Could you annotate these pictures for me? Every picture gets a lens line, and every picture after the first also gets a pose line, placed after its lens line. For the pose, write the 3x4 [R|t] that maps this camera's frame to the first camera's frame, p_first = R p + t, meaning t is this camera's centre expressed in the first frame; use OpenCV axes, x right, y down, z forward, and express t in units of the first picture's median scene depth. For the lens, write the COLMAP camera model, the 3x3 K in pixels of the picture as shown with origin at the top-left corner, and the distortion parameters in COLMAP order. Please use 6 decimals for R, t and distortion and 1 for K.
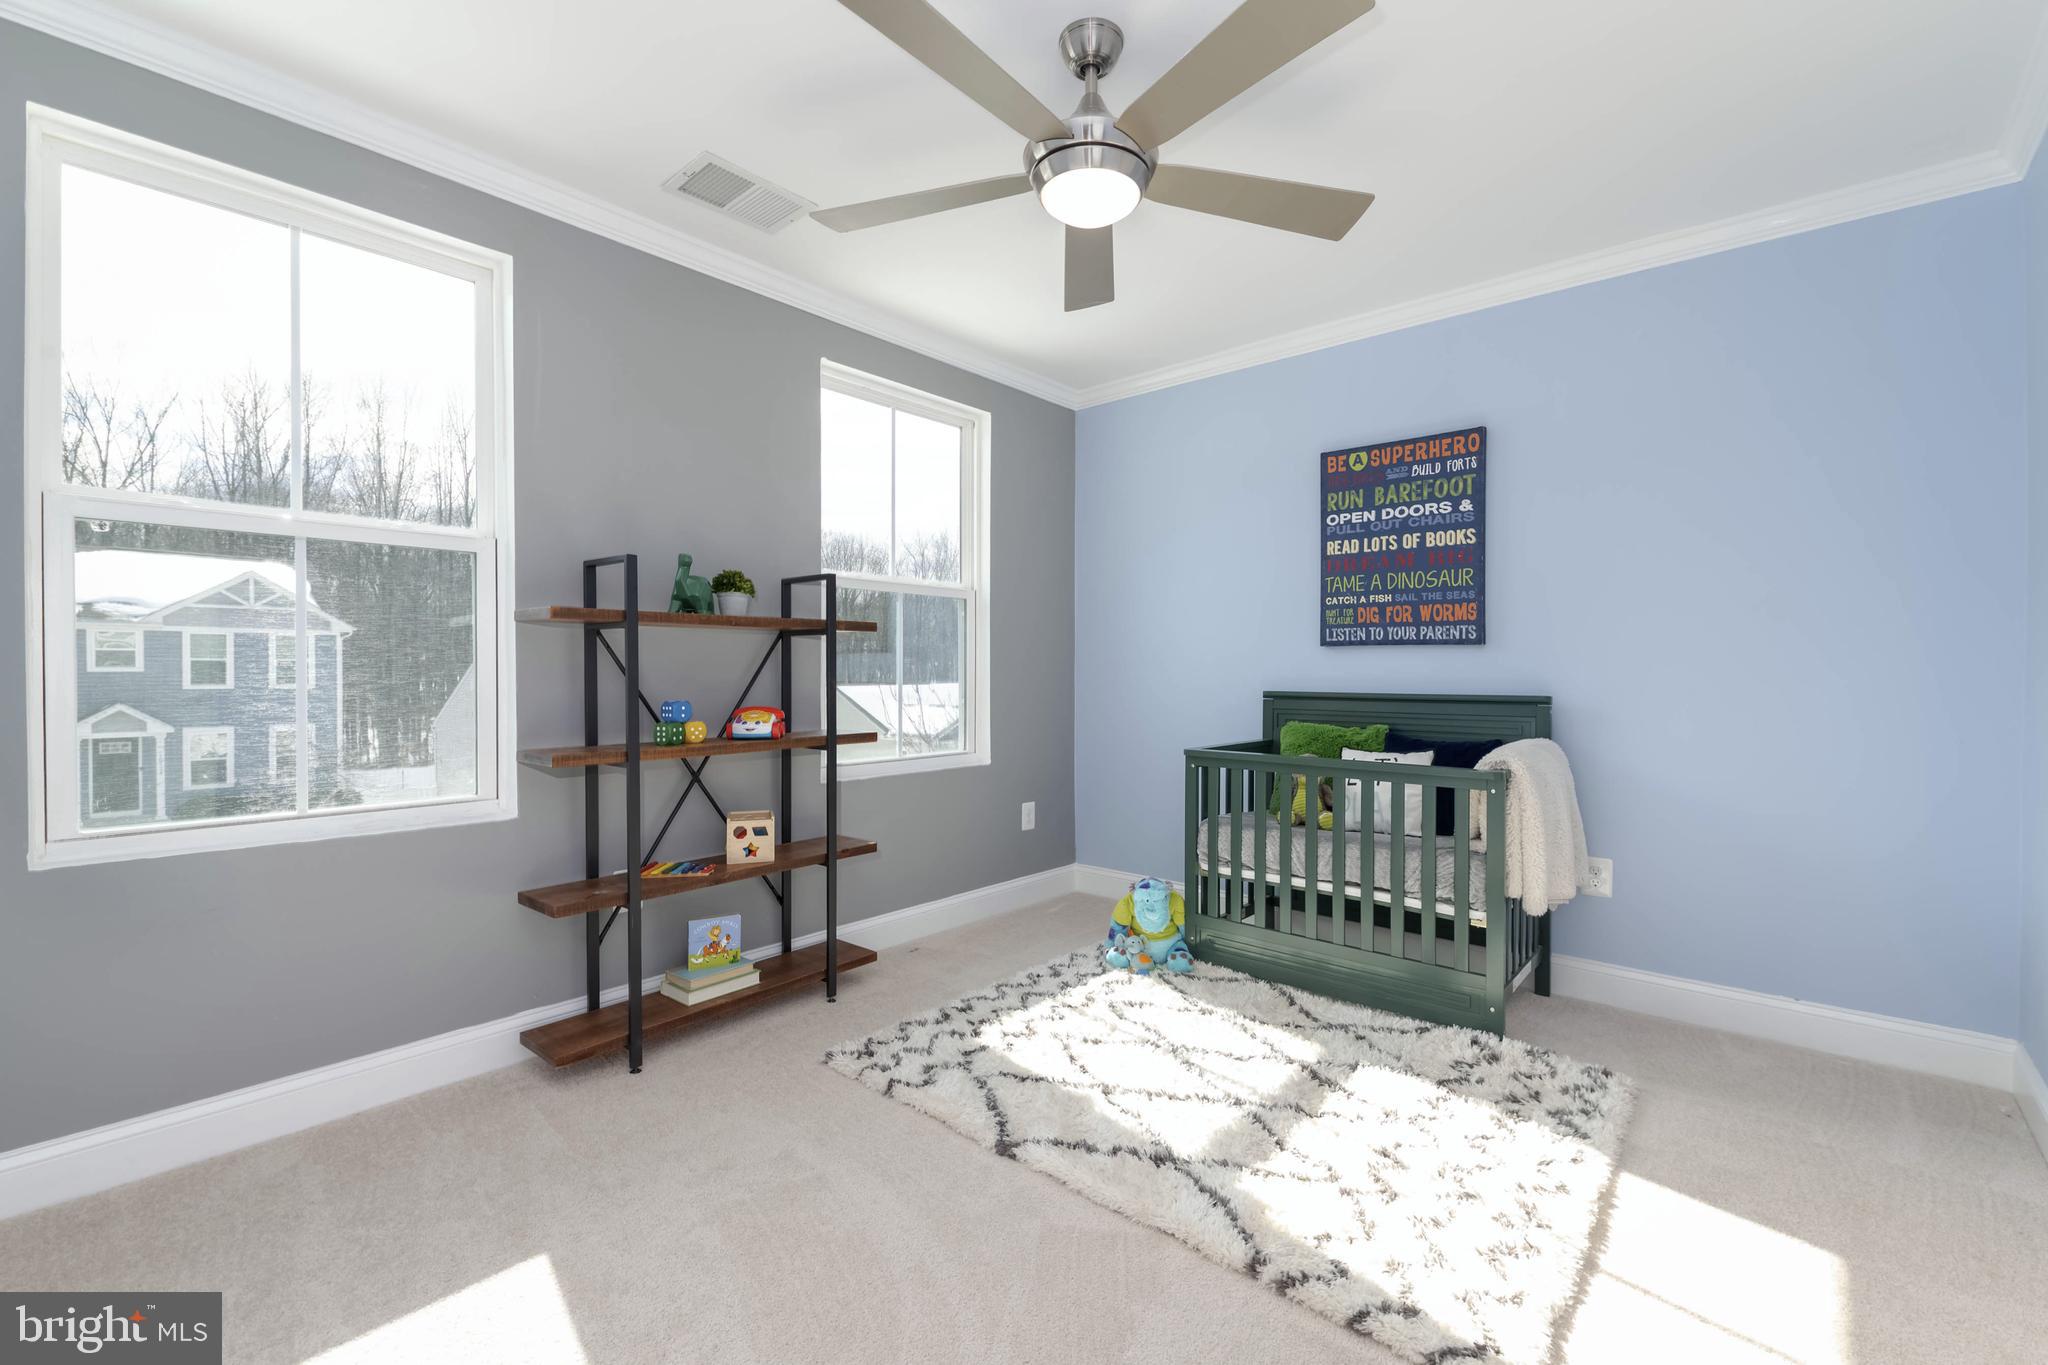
lens RADIAL K [[901.4, 0, 1024.0], [0, 901.4, 682.5], [0, 0, 1]] dist [0.026863, -0.013614]
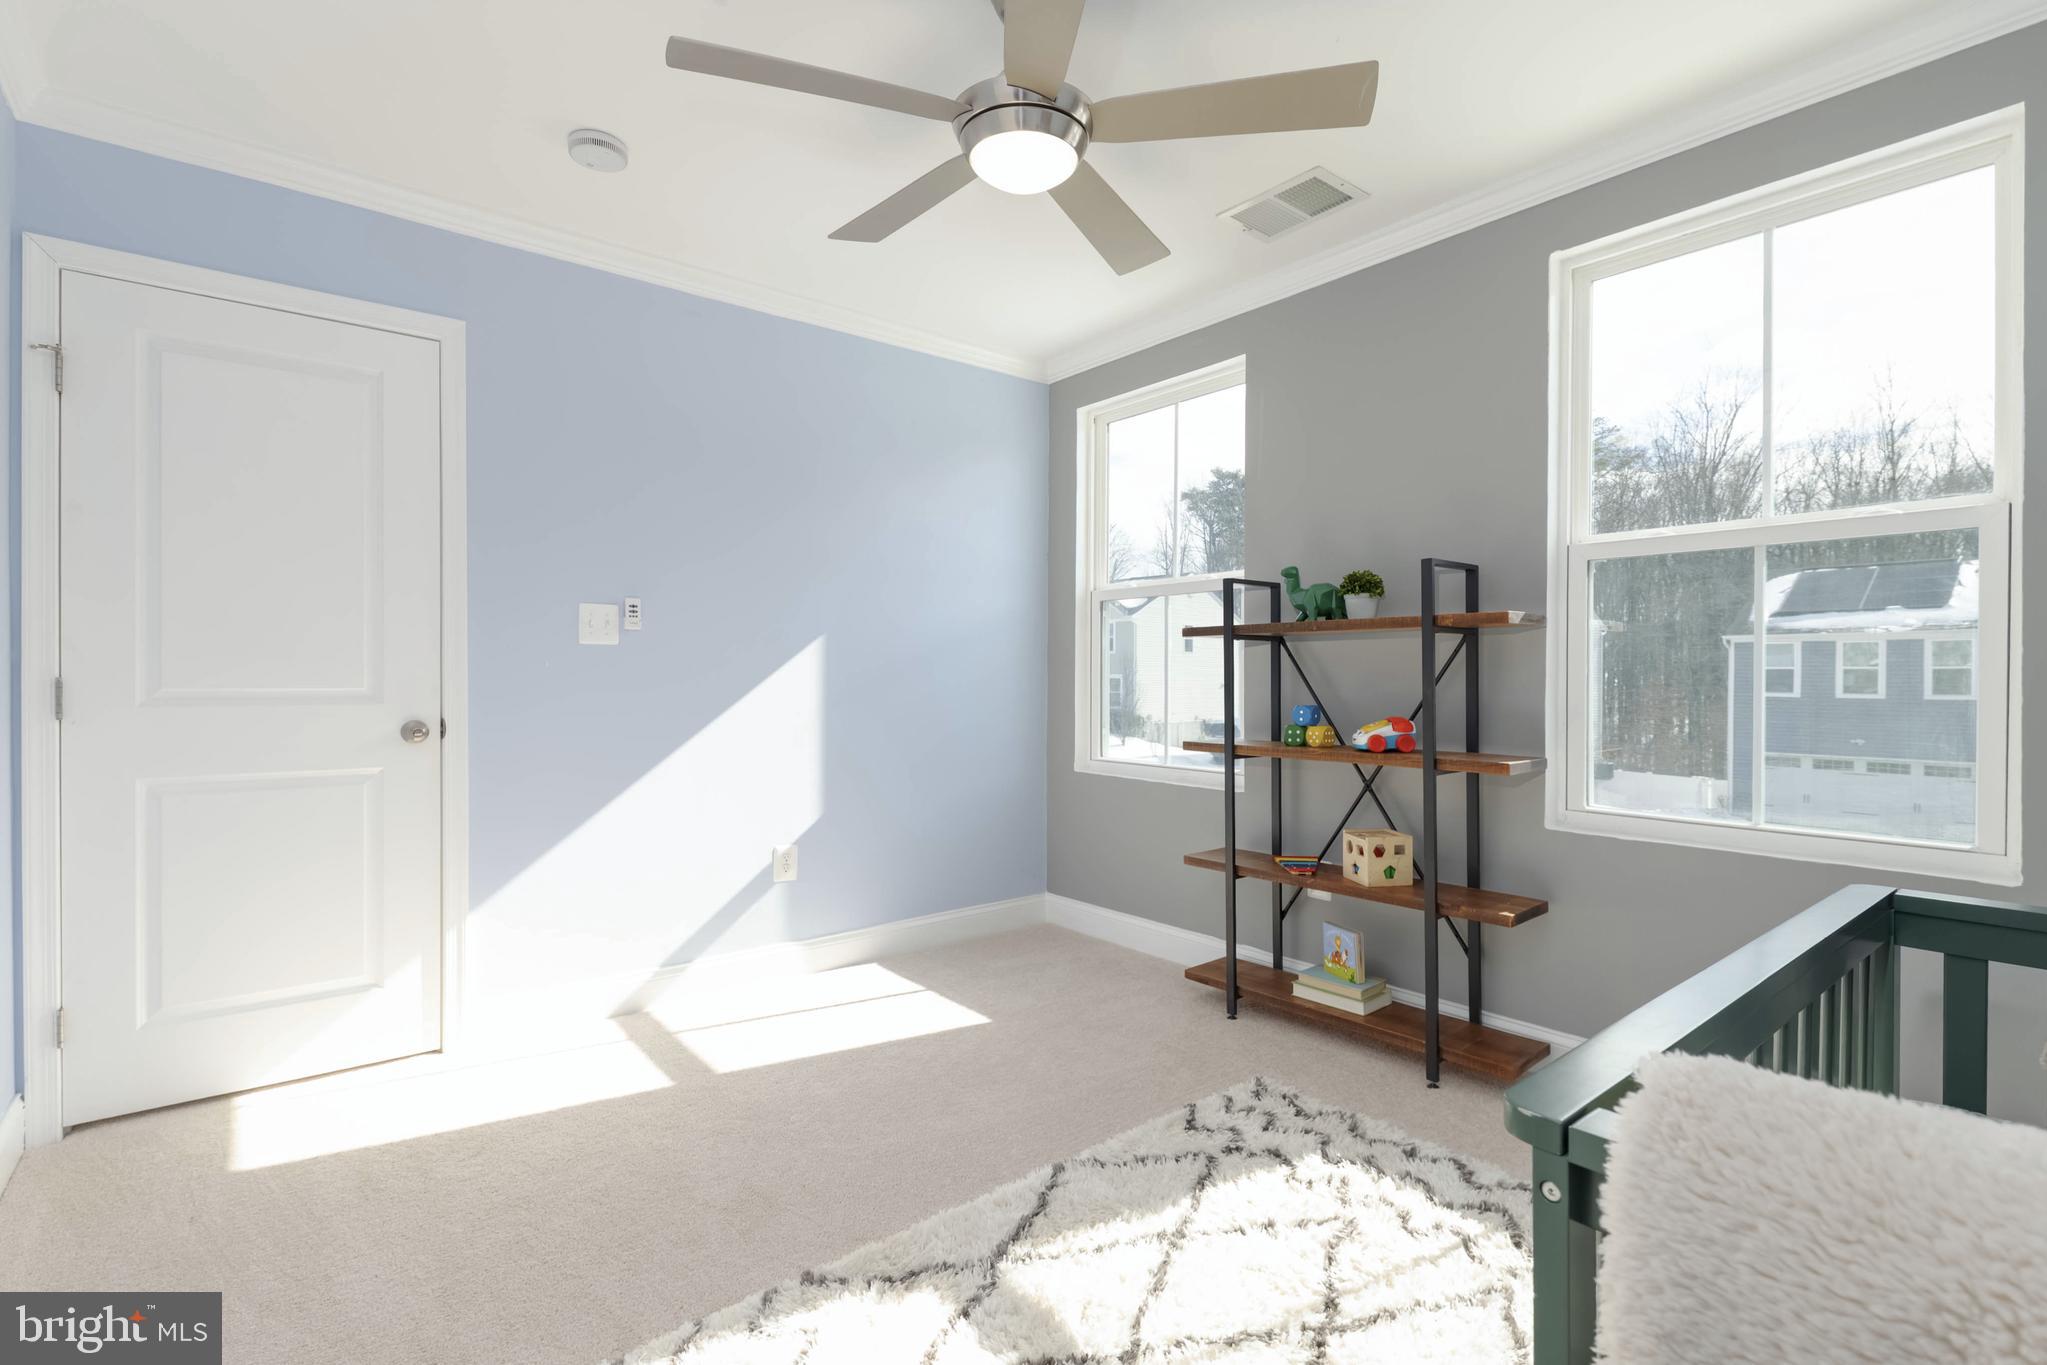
lens RADIAL K [[971.0, 0, 1034.9], [0, 971.0, 686.2], [0, 0, 1]] dist [-0.009116, -0.000668]
pose [[-0.196296, 0.008144, -0.980511, 0.736955], [-0.016162, 0.999803, 0.011540, -0.008748], [0.980411, 0.018113, -0.196126, 0.862691]]
